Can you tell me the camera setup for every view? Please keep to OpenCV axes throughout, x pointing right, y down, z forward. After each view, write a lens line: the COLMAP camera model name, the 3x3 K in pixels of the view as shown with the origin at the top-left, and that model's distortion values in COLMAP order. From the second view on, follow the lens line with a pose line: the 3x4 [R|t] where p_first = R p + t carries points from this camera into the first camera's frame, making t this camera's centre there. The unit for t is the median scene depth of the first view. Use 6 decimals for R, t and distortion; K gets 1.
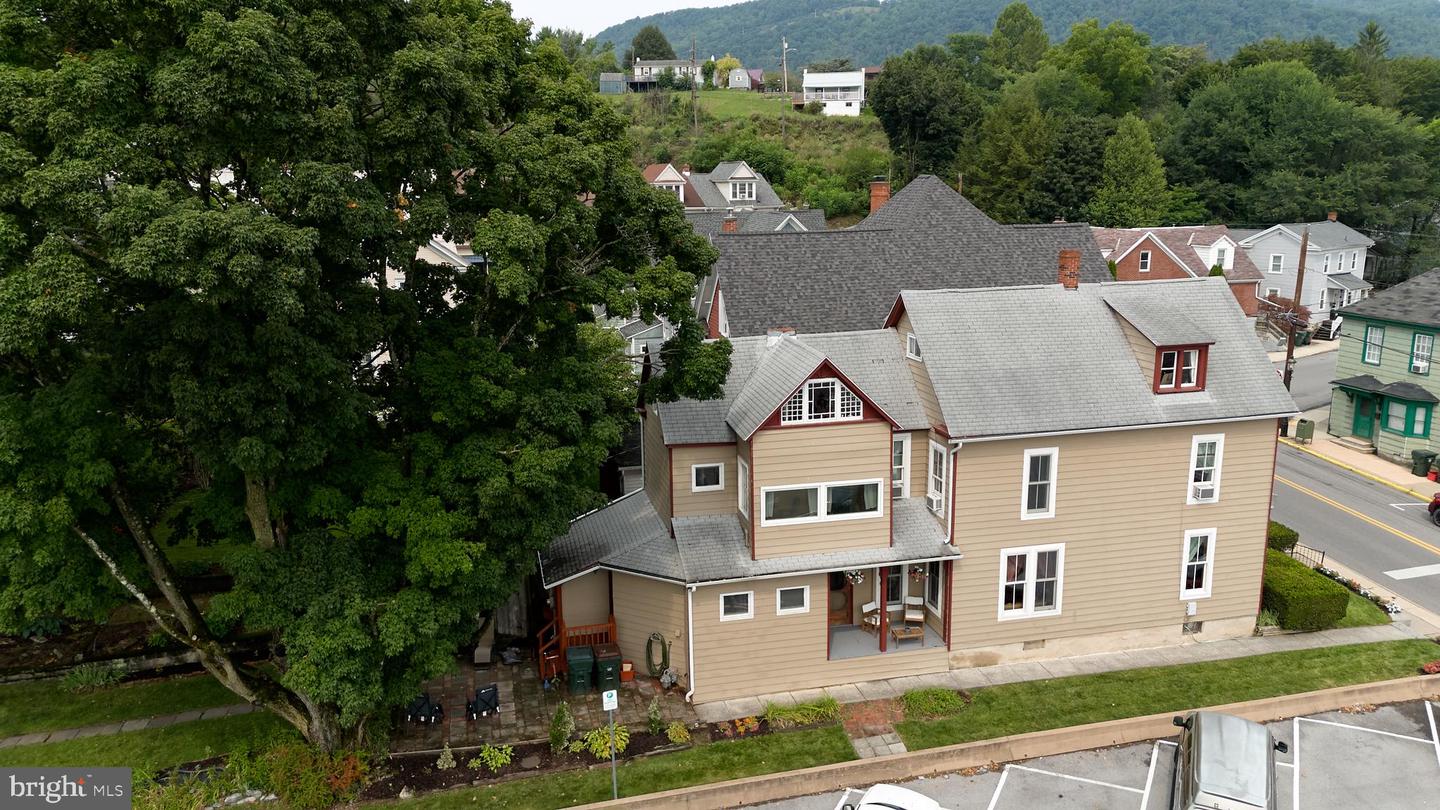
lens RADIAL K [[1014.5, 0, 720.0], [0, 1014.5, 405.0], [0, 0, 1]] dist [0.057292, -0.075626]
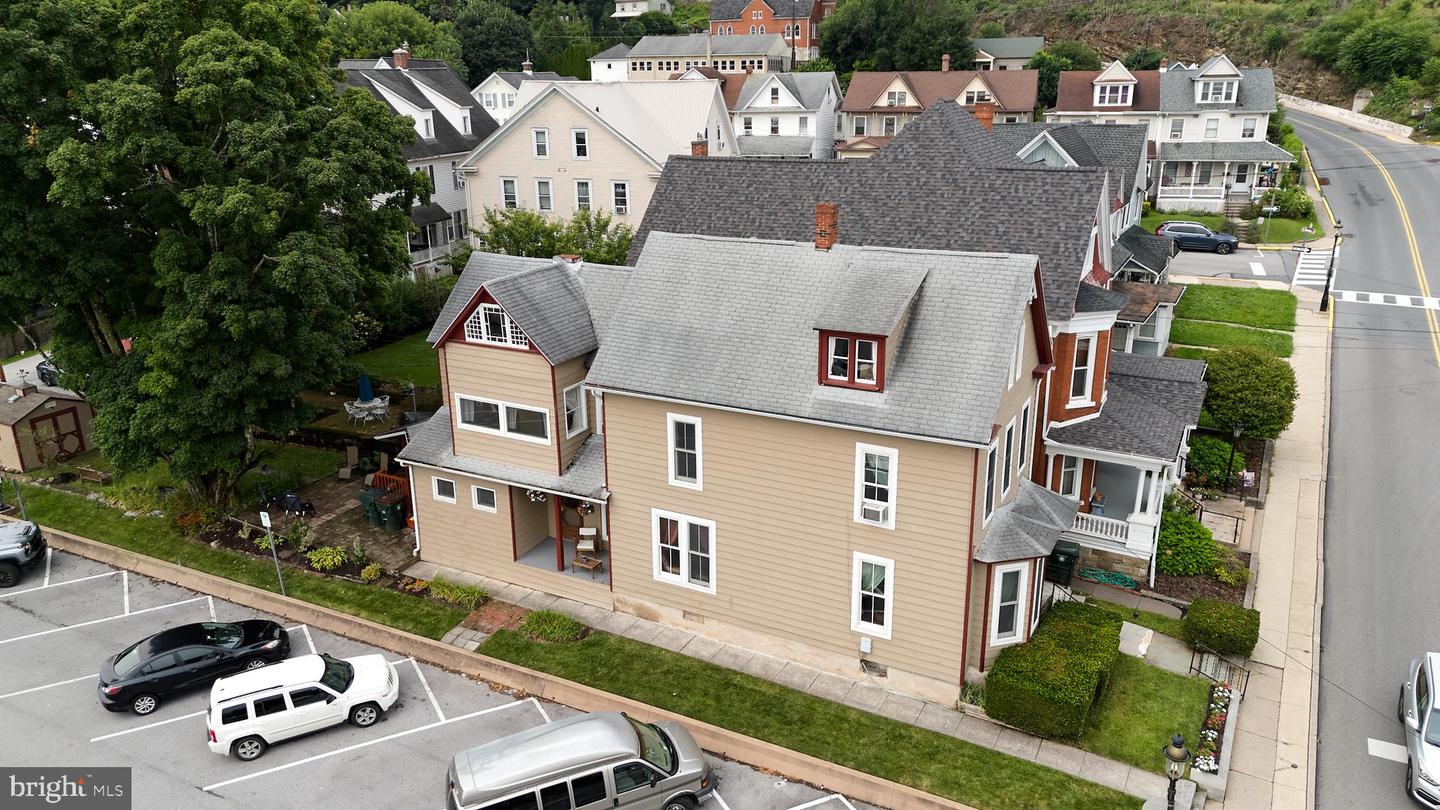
lens RADIAL K [[1009.2, 0, 720.0], [0, 1009.2, 400.9], [0, 0, 1]] dist [0.077819, -0.069996]
pose [[0.747959, 0.206427, -0.630829, 0.909429], [-0.139648, 0.978077, 0.154481, -0.116716], [0.648889, -0.027451, 0.760388, 0.309223]]
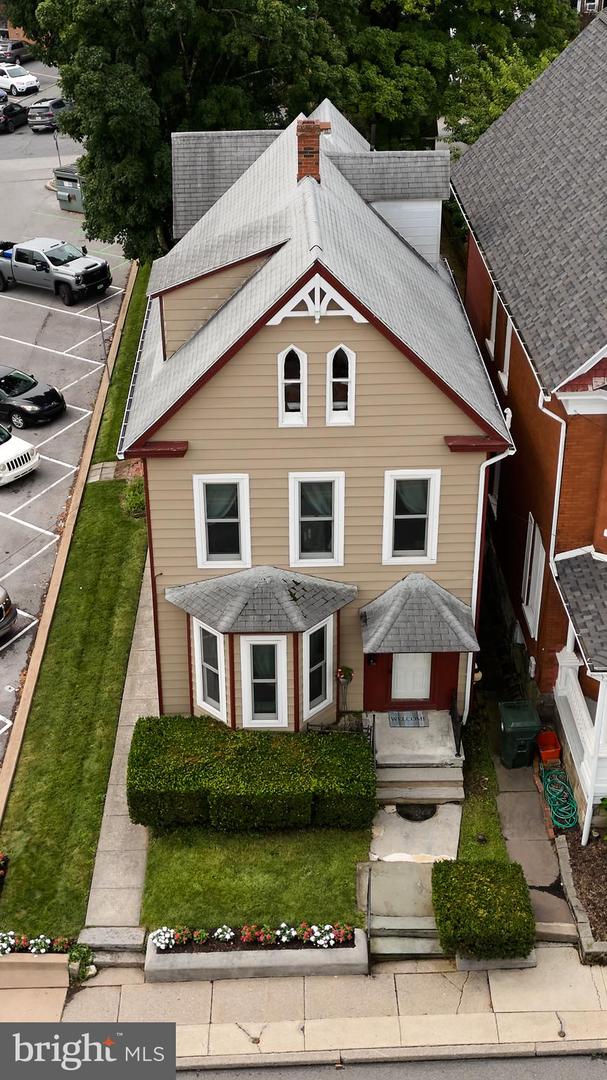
lens RADIAL K [[1340.0, 0, 277.6], [0, 1340.0, 536.0], [0, 0, 1]] dist [0.263764, -0.899364]
pose [[-0.224806, 0.494563, -0.839565, 1.304575], [-0.193361, 0.821842, 0.535898, -0.428511], [0.955026, 0.282812, -0.089126, 1.216405]]
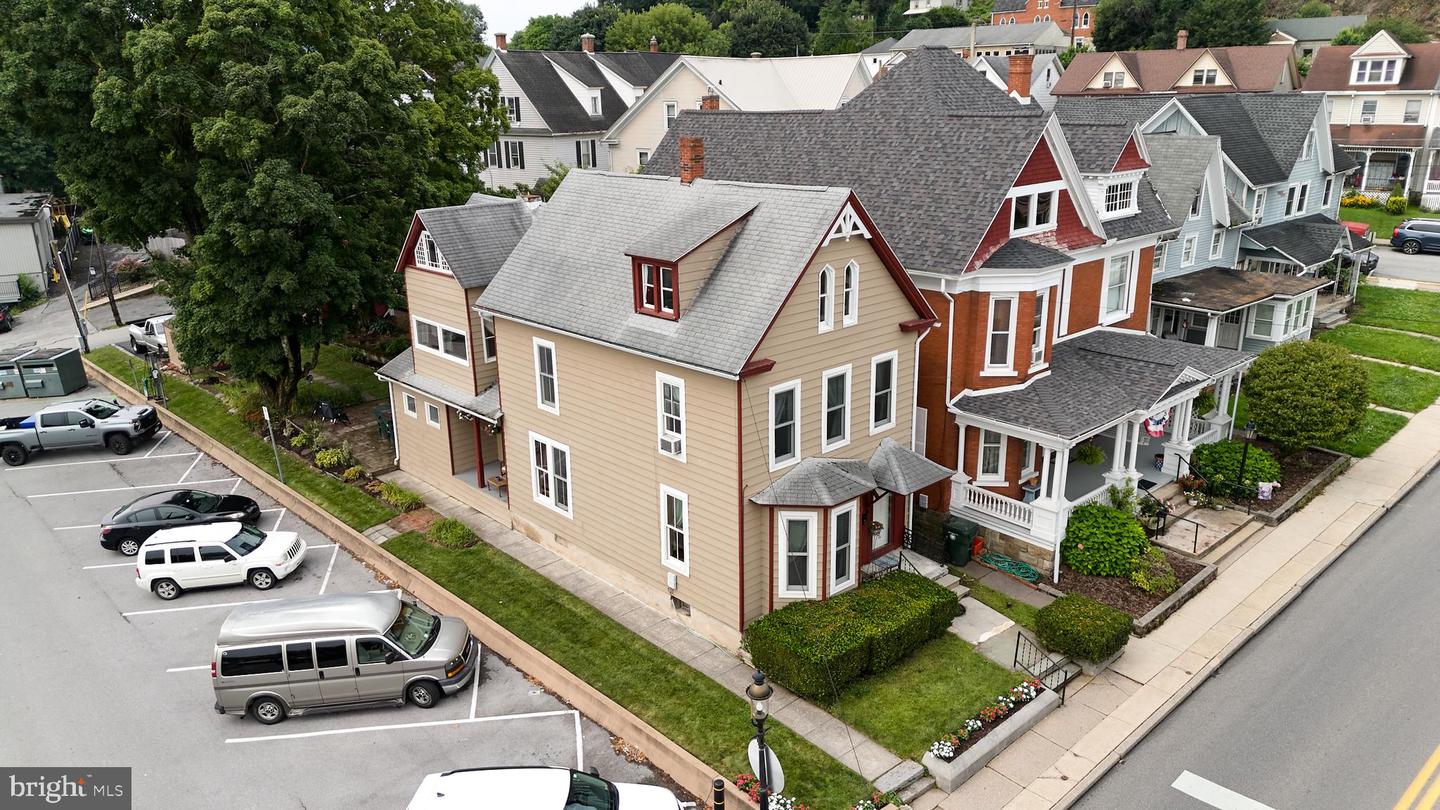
lens RADIAL K [[1009.2, 0, 720.0], [0, 1009.2, 400.9], [0, 0, 1]] dist [0.077819, -0.069996]
pose [[0.490056, 0.259143, -0.832280, 1.198244], [-0.175809, 0.964550, 0.196808, -0.118806], [0.853778, 0.049875, 0.518243, 0.635319]]
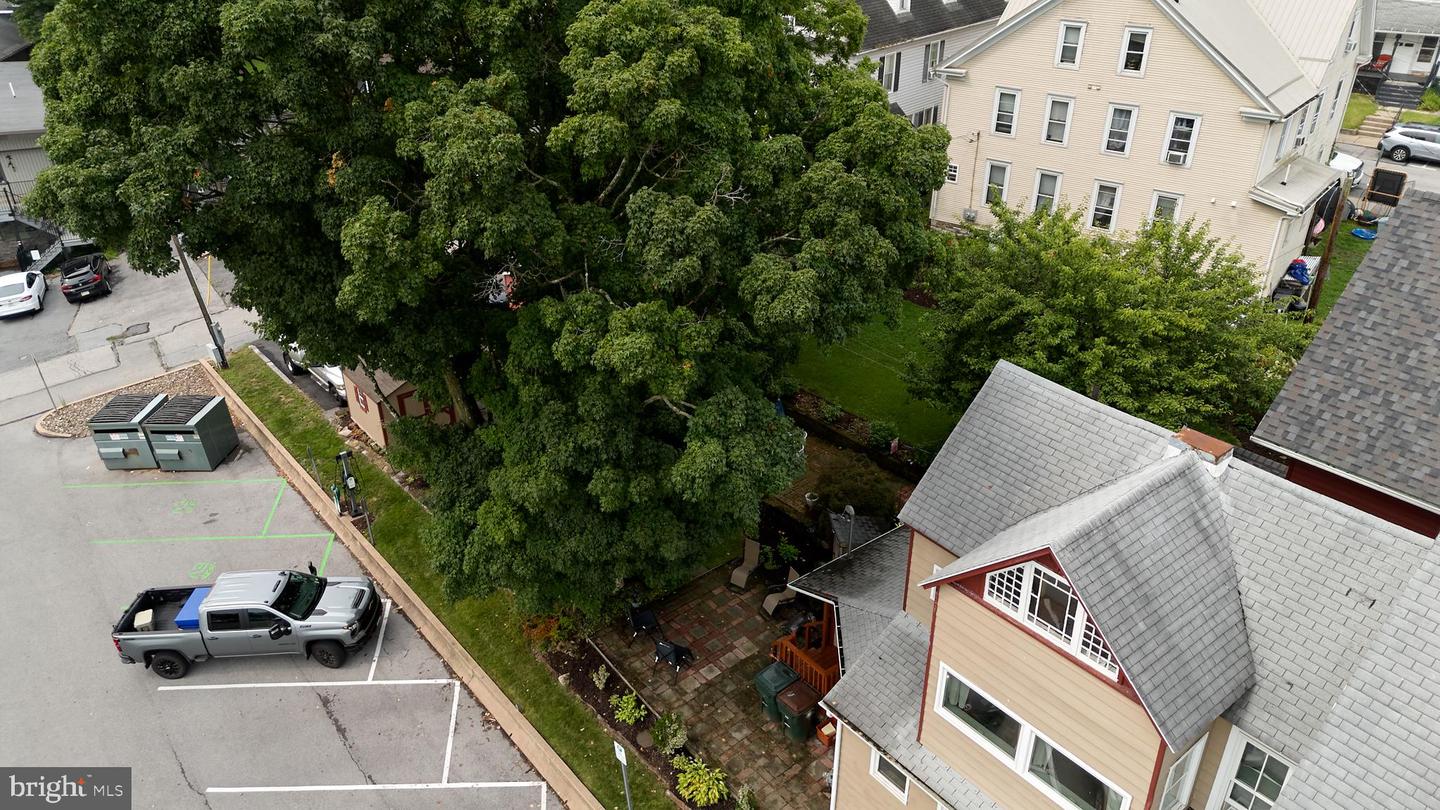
lens RADIAL K [[1009.2, 0, 720.0], [0, 1009.2, 400.9], [0, 0, 1]] dist [0.077819, -0.069996]
pose [[0.435526, 0.442800, -0.783738, 0.377212], [-0.199627, 0.896481, 0.395564, -0.266671], [0.877762, -0.015823, 0.478835, 0.539065]]
